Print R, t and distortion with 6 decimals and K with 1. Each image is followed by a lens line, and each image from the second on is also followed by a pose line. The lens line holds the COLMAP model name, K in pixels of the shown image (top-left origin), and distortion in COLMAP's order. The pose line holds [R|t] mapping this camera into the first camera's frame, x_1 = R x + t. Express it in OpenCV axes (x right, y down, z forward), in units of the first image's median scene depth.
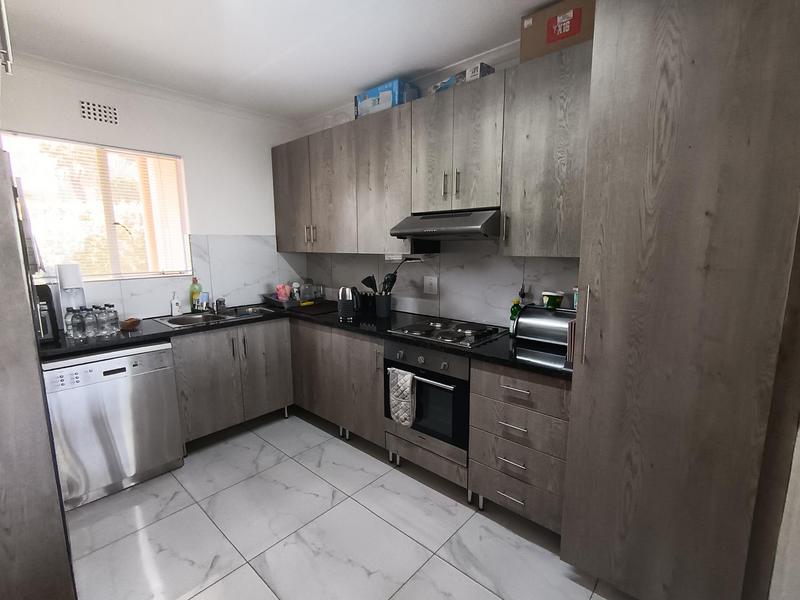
lens RADIAL K [[376.7, 0, 401.3], [0, 376.7, 301.4], [0, 0, 1]] dist [-0.003899, 0.001702]
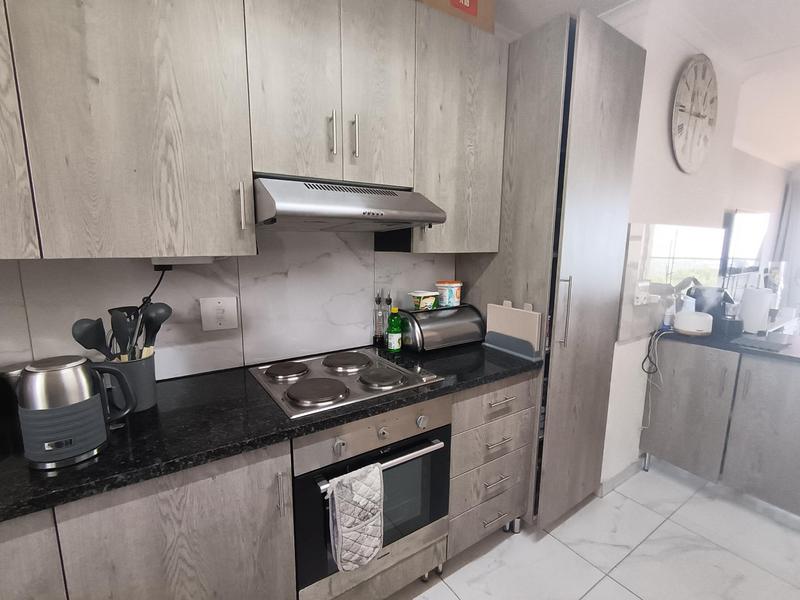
lens RADIAL K [[376.7, 0, 399.6], [0, 376.7, 302.6], [0, 0, 1]] dist [-0.003899, 0.001702]
pose [[0.246966, -0.149647, 0.957399, -0.499571], [0.137265, 0.983443, 0.118310, -0.118016], [-0.959253, 0.102199, 0.263419, 0.842610]]
